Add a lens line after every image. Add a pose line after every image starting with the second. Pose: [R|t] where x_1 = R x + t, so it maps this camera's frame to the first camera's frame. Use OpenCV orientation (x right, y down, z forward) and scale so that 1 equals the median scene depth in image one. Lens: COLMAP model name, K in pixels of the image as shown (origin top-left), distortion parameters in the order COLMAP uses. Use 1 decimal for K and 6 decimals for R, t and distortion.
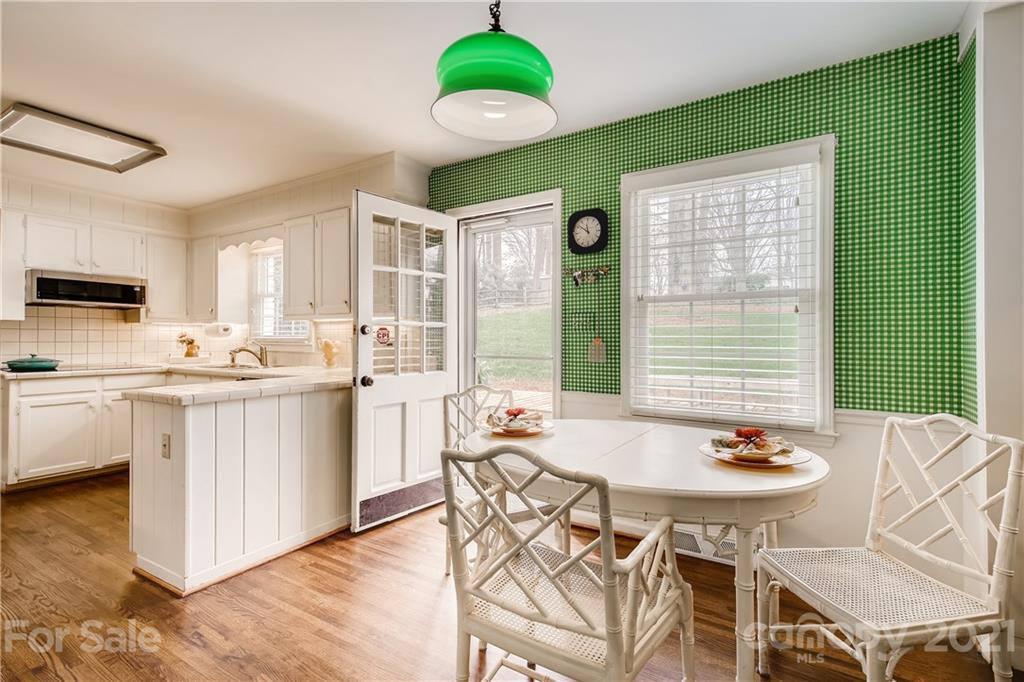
lens RADIAL K [[475.6, 0, 512.9], [0, 475.6, 333.9], [0, 0, 1]] dist [0.030239, -0.006325]
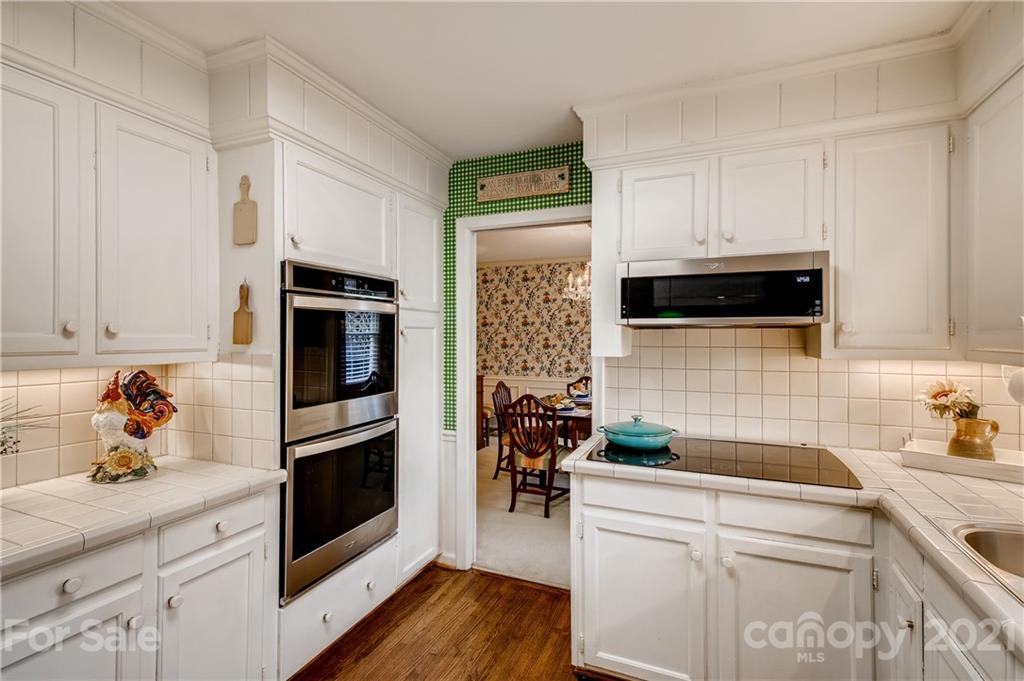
lens RADIAL K [[475.6, 0, 514.4], [0, 475.6, 334.3], [0, 0, 1]] dist [0.030239, -0.006325]
pose [[0.164896, -0.005436, -0.986296, -0.418756], [0.009160, 0.999950, -0.003980, -0.046612], [0.986268, -0.008379, 0.164938, 0.692338]]
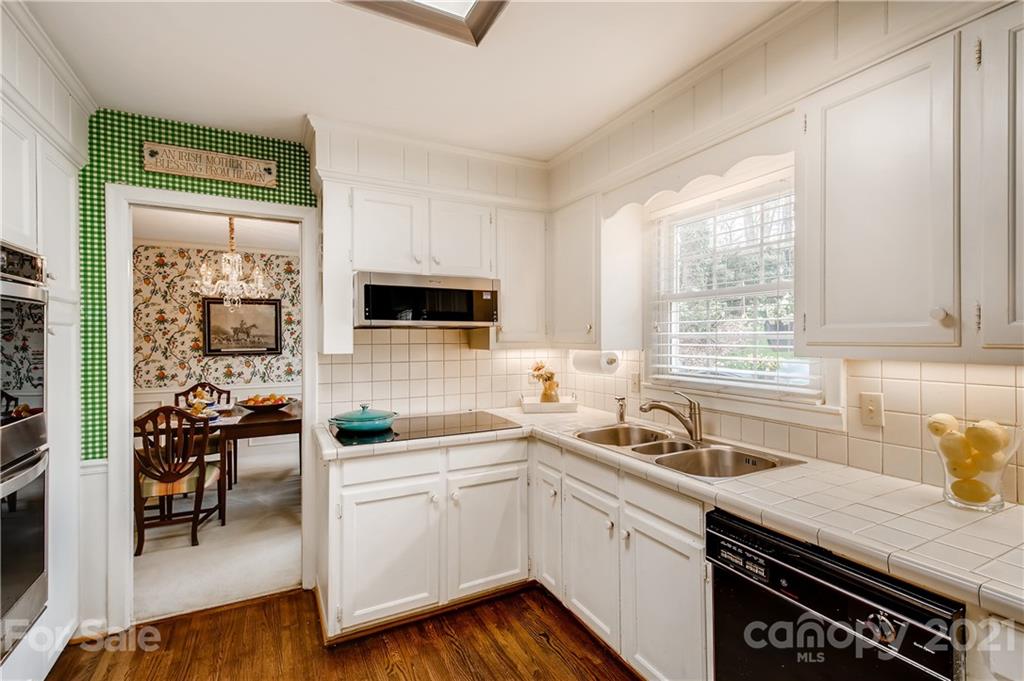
lens RADIAL K [[475.6, 0, 520.8], [0, 475.6, 336.9], [0, 0, 1]] dist [0.030239, -0.006325]
pose [[0.865361, -0.004510, -0.501128, -0.439399], [0.009700, 0.999923, 0.007752, -0.045785], [0.501055, -0.011569, 0.865338, 0.501180]]
